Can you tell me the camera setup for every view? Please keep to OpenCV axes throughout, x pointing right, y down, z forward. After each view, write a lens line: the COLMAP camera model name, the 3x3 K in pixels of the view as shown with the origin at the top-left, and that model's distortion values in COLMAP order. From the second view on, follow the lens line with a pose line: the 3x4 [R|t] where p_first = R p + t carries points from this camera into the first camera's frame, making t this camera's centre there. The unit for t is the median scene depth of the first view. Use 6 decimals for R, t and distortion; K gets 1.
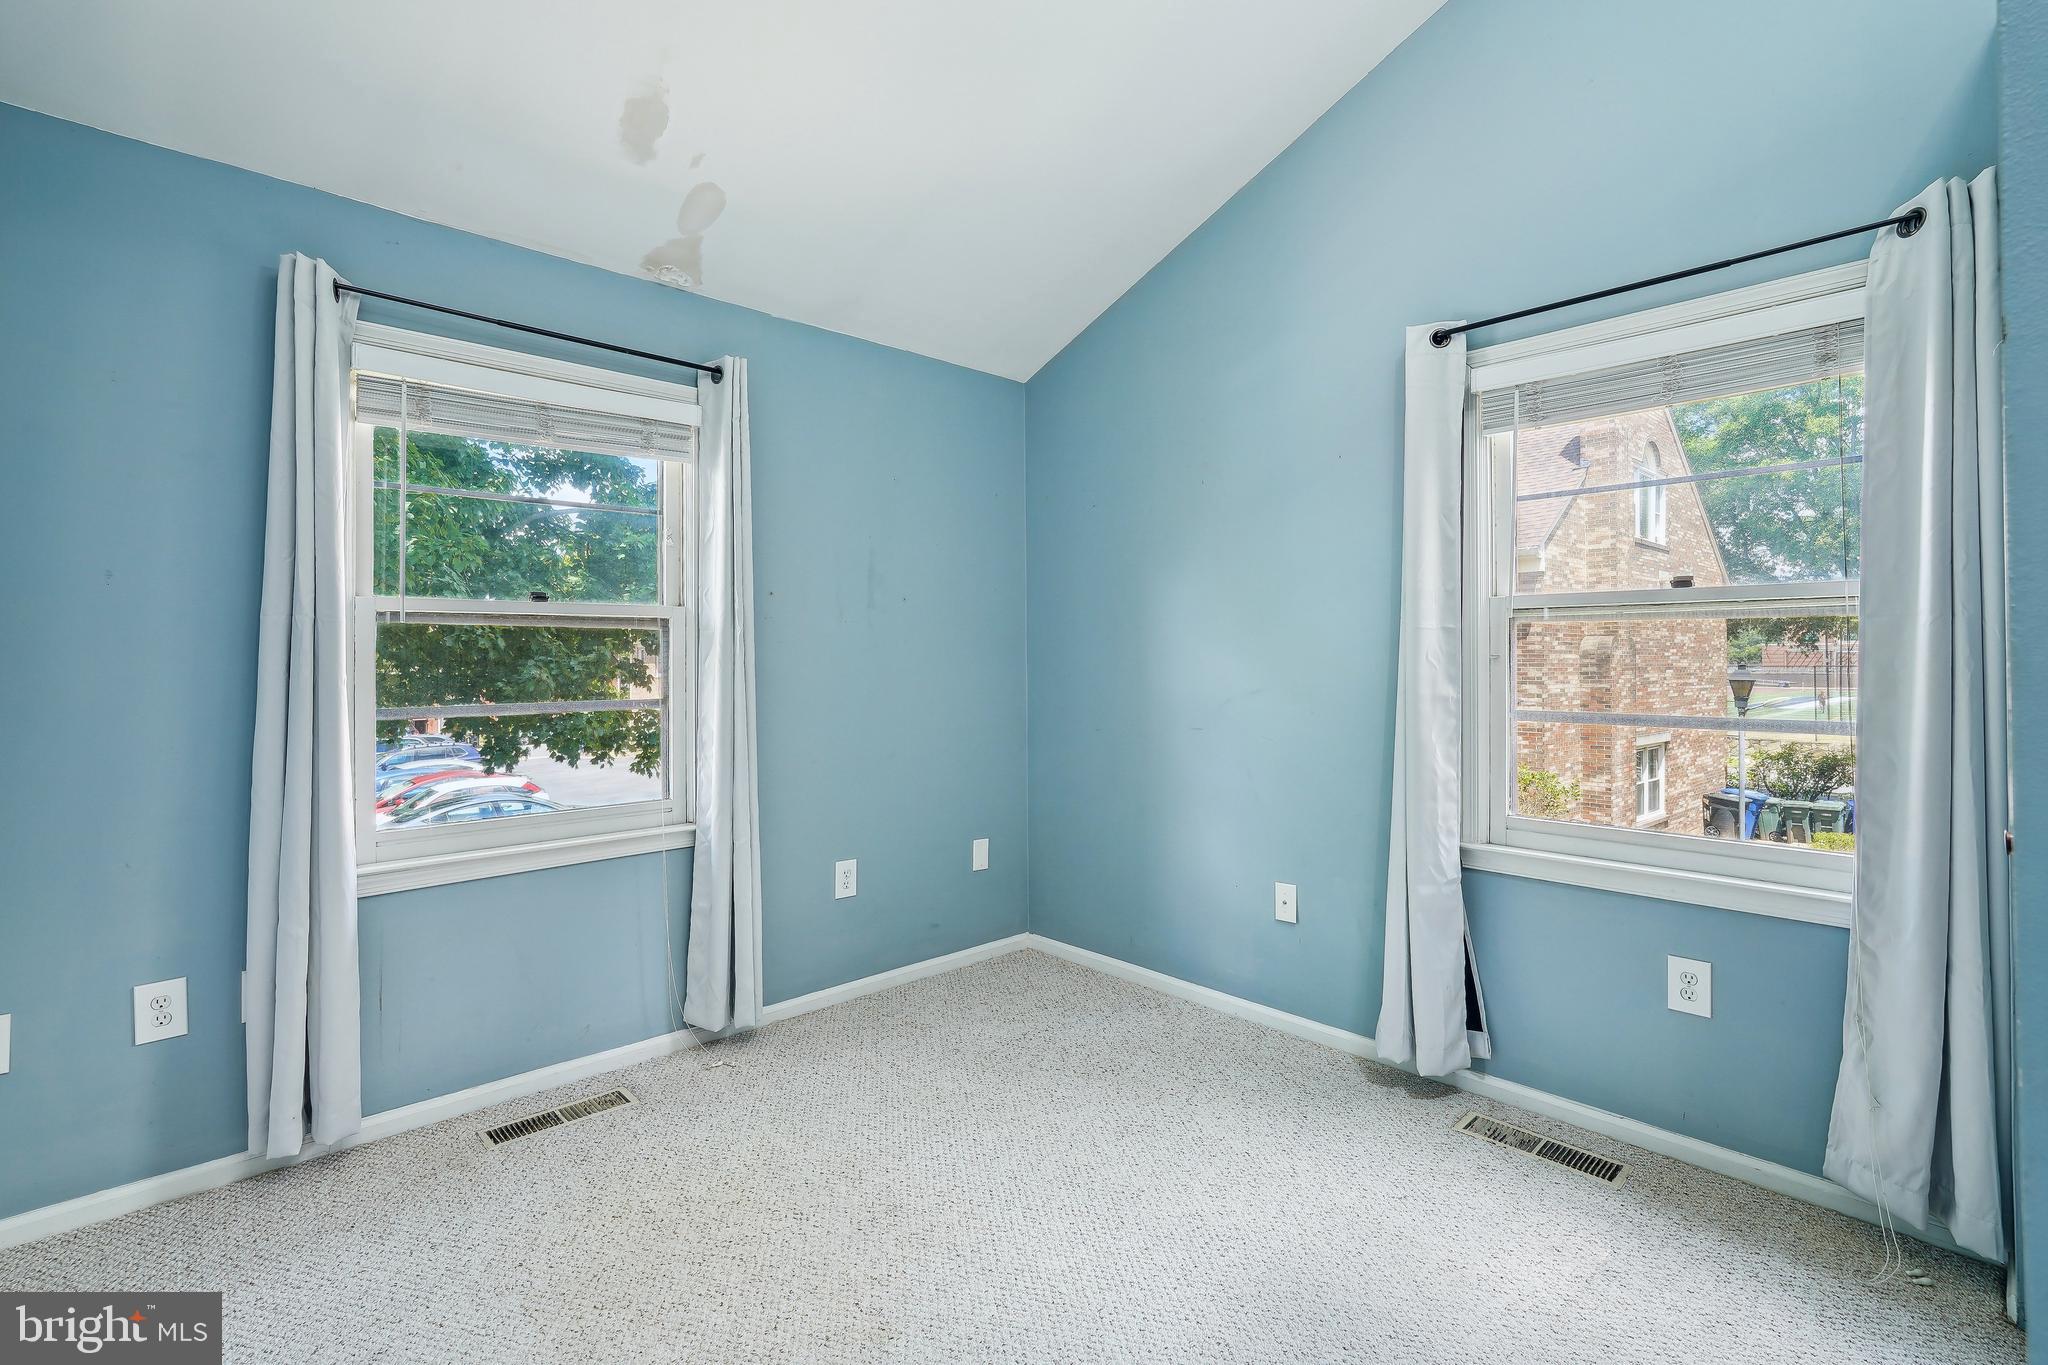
lens RADIAL K [[911.1, 0, 1016.2], [0, 911.1, 671.0], [0, 0, 1]] dist [-0.014255, 0.006379]
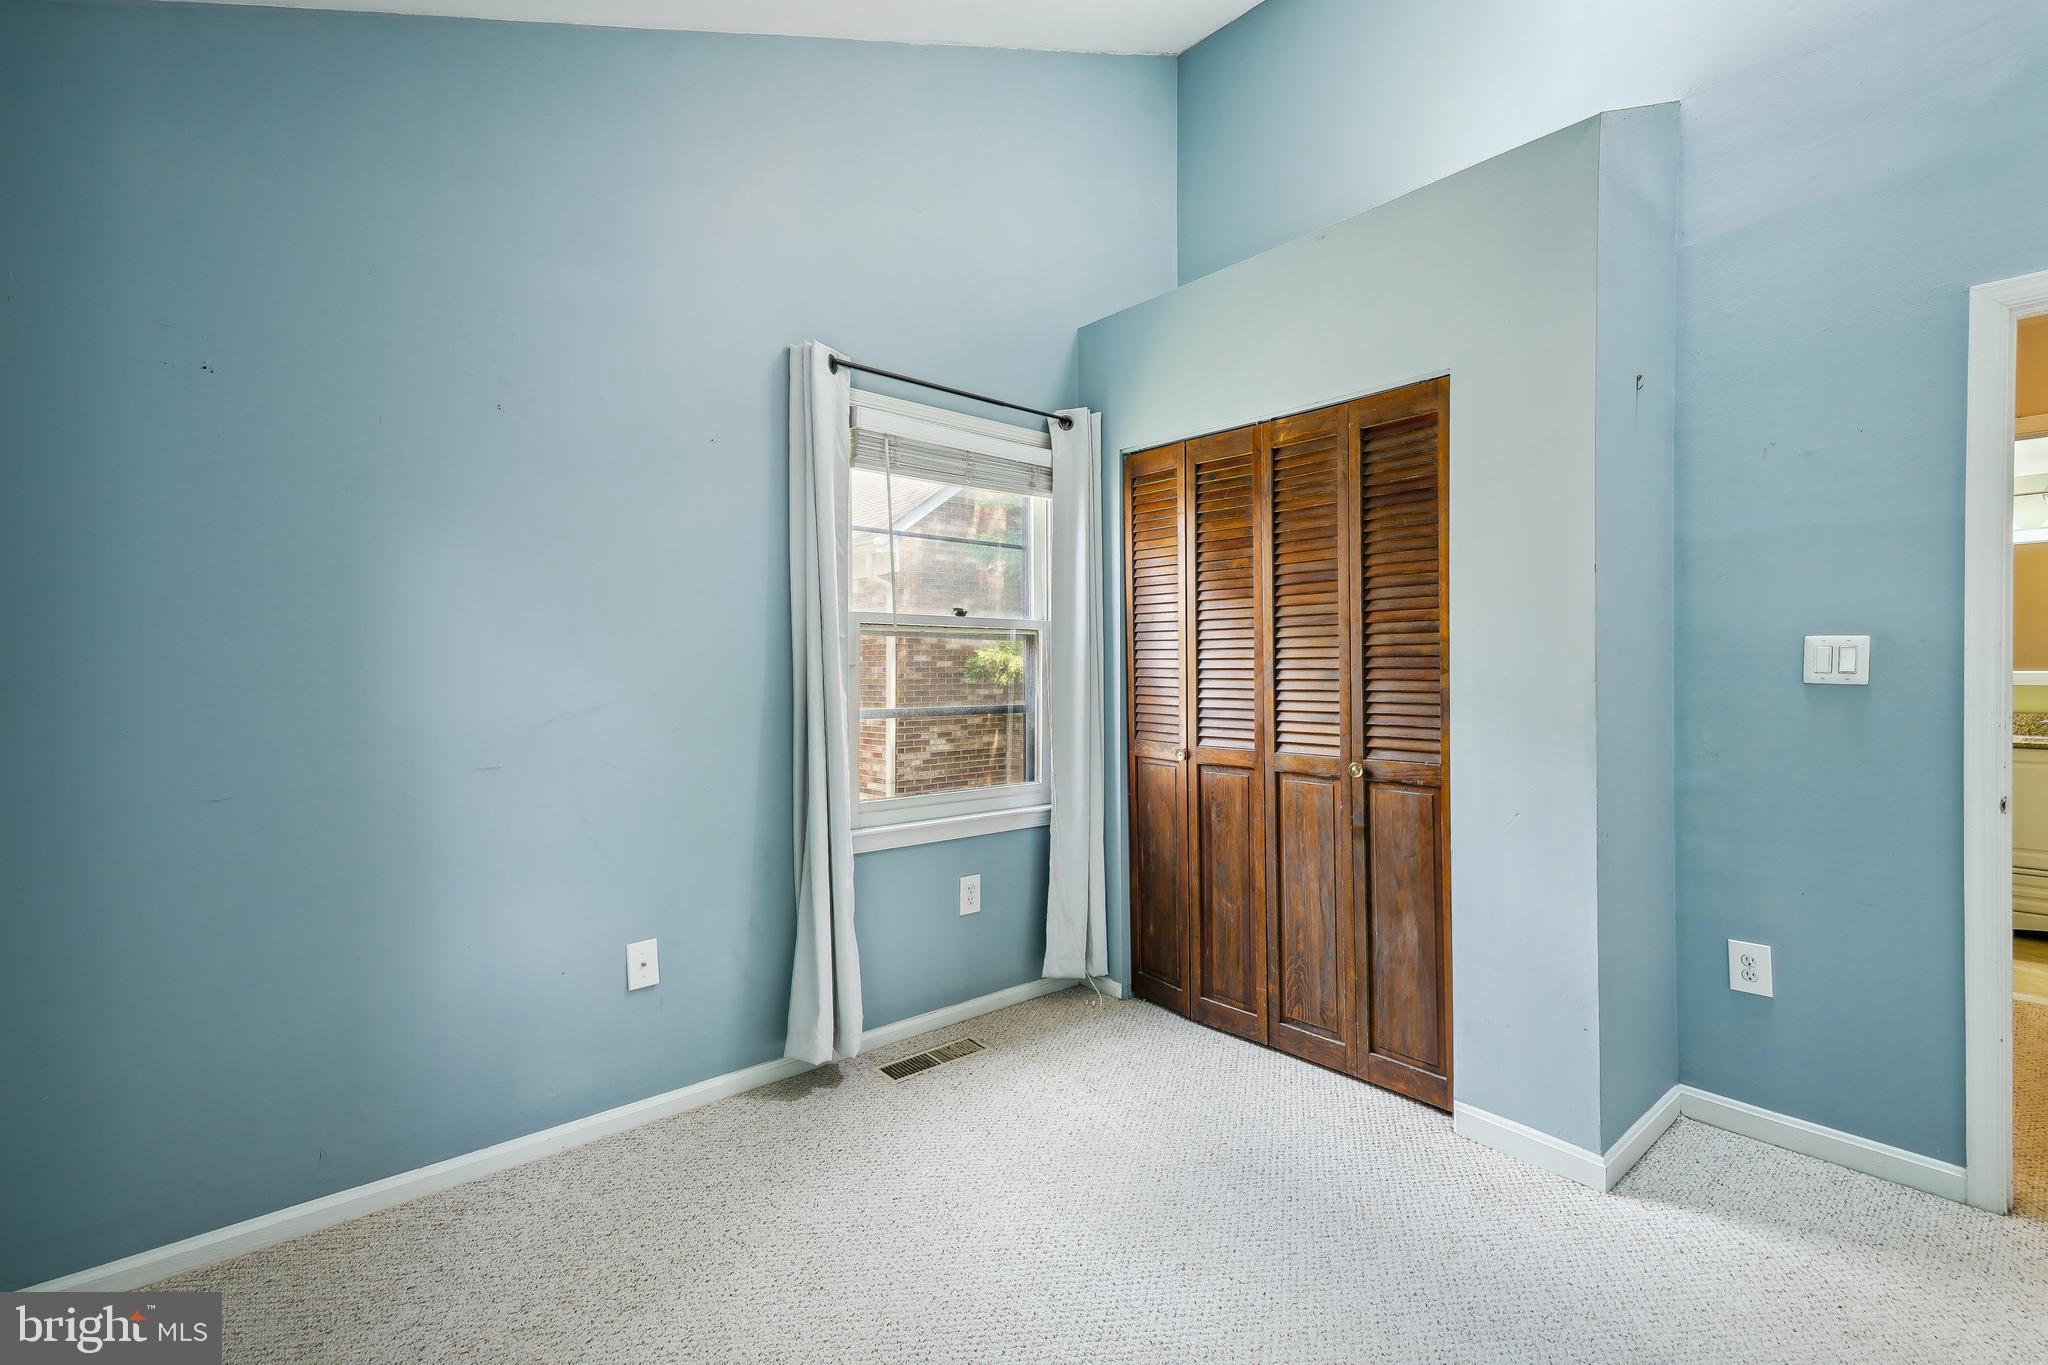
lens RADIAL K [[911.1, 0, 1016.3], [0, 911.1, 671.5], [0, 0, 1]] dist [-0.014255, 0.006379]
pose [[0.034065, -0.005457, 0.999405, -0.614150], [0.011913, 0.999916, 0.005054, -0.009736], [-0.999349, 0.011734, 0.034127, 0.776241]]
